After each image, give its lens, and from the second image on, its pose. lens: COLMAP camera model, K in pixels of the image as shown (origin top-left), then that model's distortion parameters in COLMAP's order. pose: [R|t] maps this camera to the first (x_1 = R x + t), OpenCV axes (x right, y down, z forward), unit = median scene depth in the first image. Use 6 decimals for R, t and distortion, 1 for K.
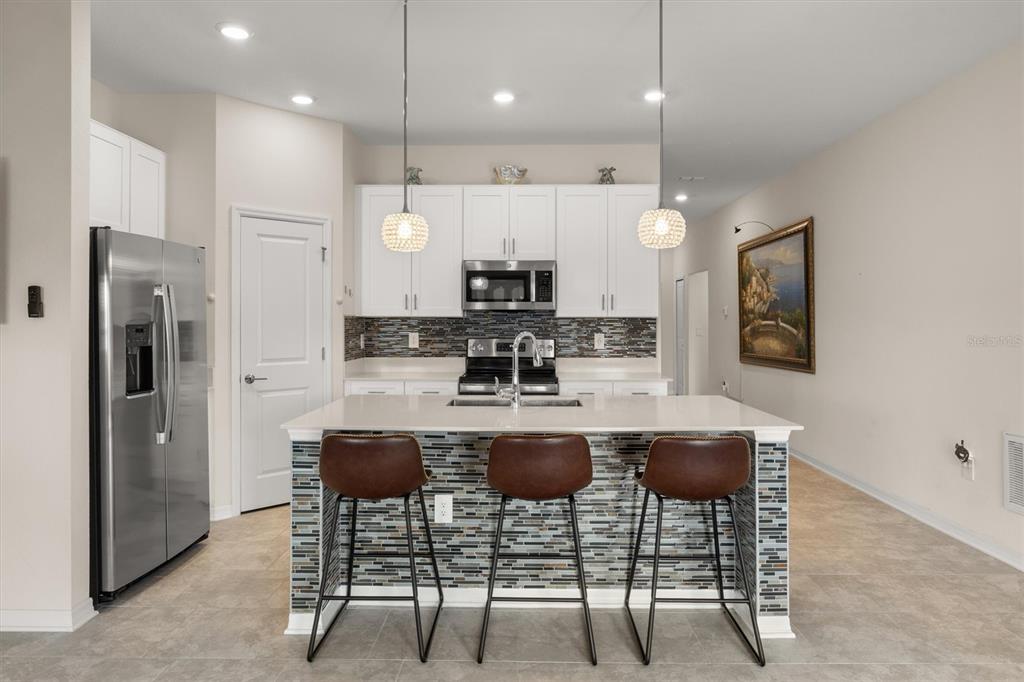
lens RADIAL K [[649.9, 0, 511.7], [0, 649.9, 318.2], [0, 0, 1]] dist [-0.010915, 0.000069]
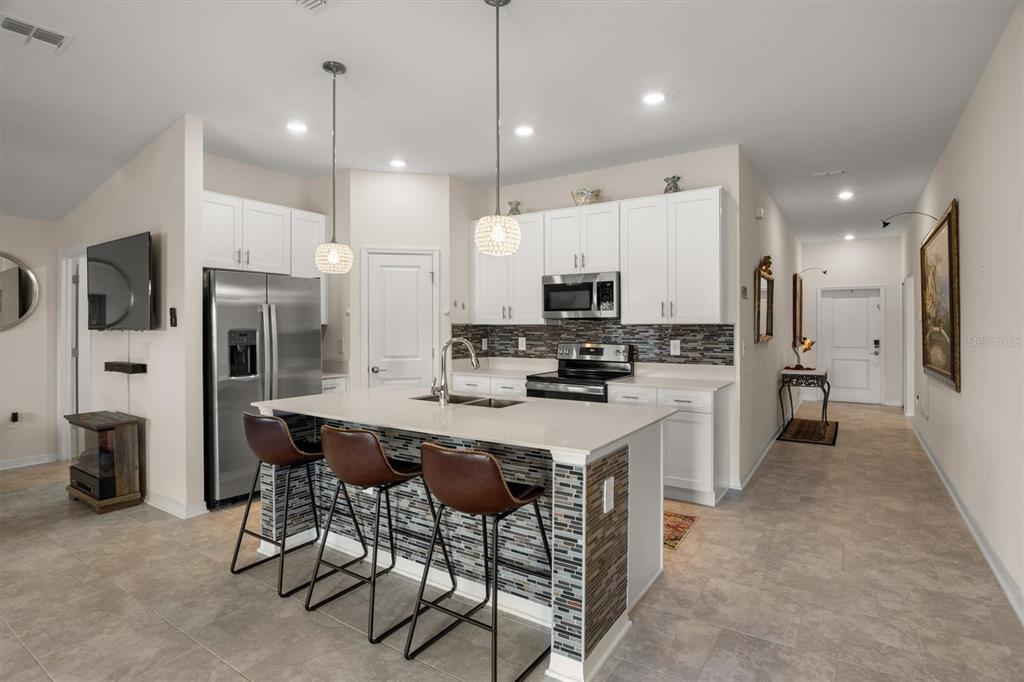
lens RADIAL K [[516.0, 0, 514.3], [0, 516.0, 329.1], [0, 0, 1]] dist [-0.024404, 0.002665]
pose [[0.844927, -0.000482, -0.534881, 0.487586], [0.004626, 0.999969, 0.006406, 0.000014], [0.534862, -0.007887, 0.844903, 0.247003]]
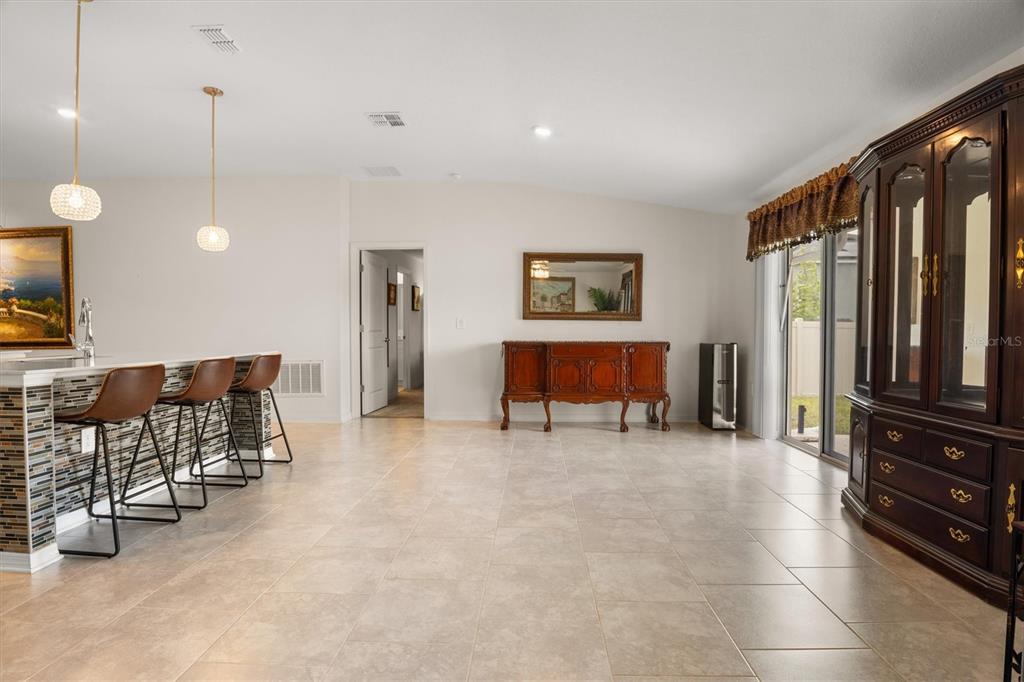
lens RADIAL K [[508.8, 0, 512.0], [0, 508.8, 342.8], [0, 0, 1]] dist [-0.010961, -0.004863]
pose [[0.027204, -0.024535, 0.999329, -0.755104], [-0.004817, 0.999684, 0.024675, 0.065985], [-0.999618, -0.005485, 0.027078, 0.146803]]
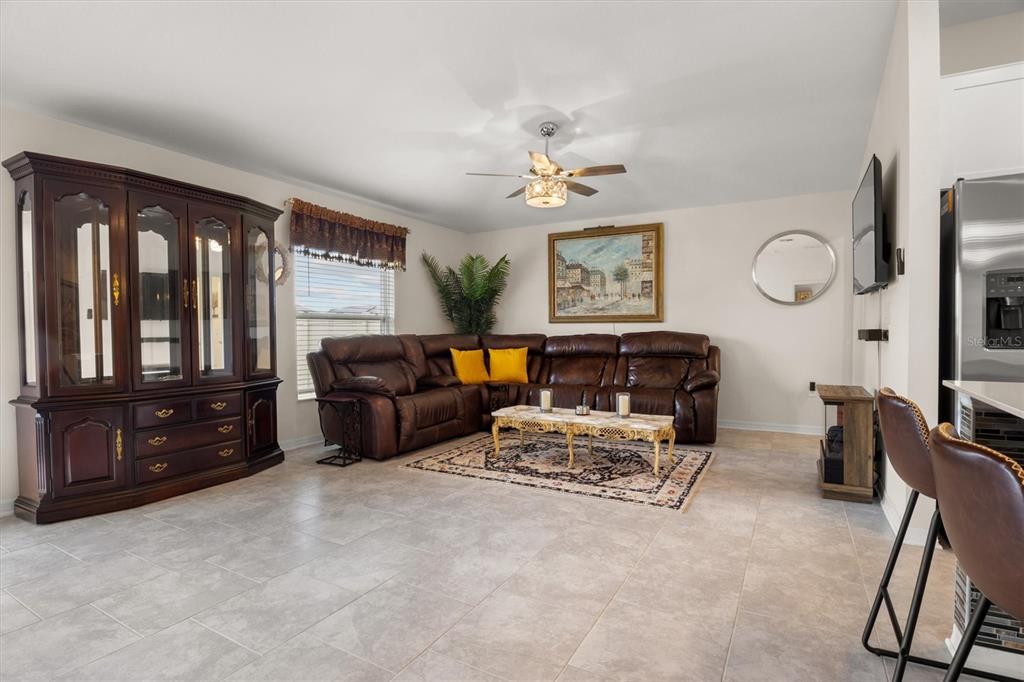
lens RADIAL K [[508.8, 0, 515.9], [0, 508.8, 340.4], [0, 0, 1]] dist [-0.010961, -0.004863]
pose [[-0.474548, 0.019760, -0.880008, 0.296187], [0.009080, 0.999805, 0.017553, 0.067986], [0.880183, 0.000339, -0.474634, 0.561856]]
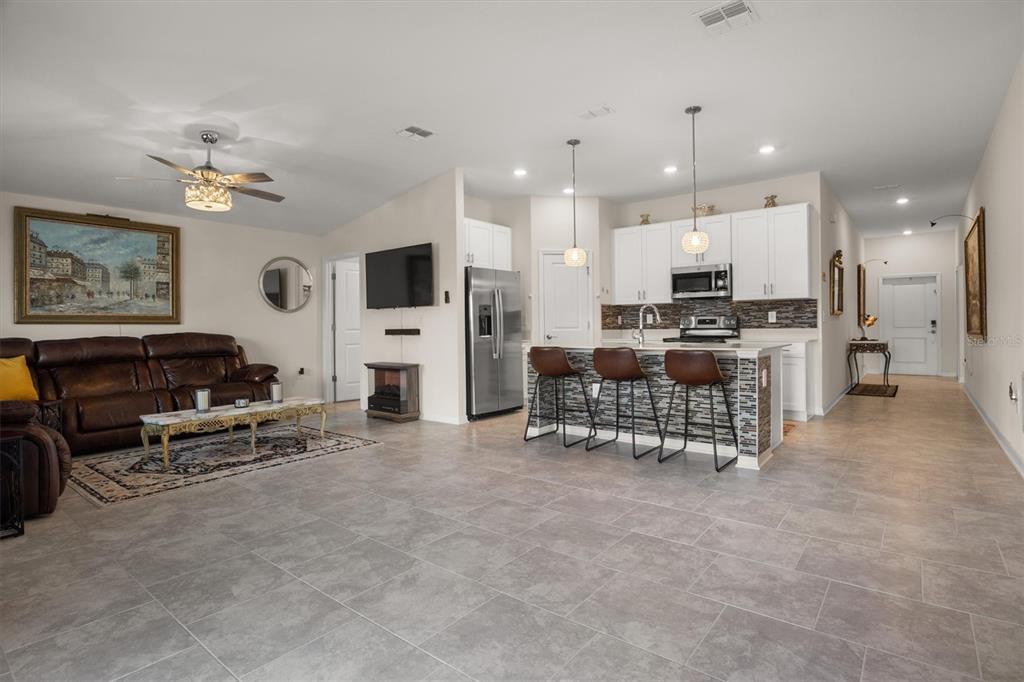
lens RADIAL K [[508.8, 0, 516.0], [0, 508.8, 330.4], [0, 0, 1]] dist [-0.010961, -0.004863]
pose [[0.794880, -0.005760, -0.606740, 0.500998], [0.013963, 0.999864, 0.008800, 0.064840], [0.606606, -0.015467, 0.794852, -0.319727]]
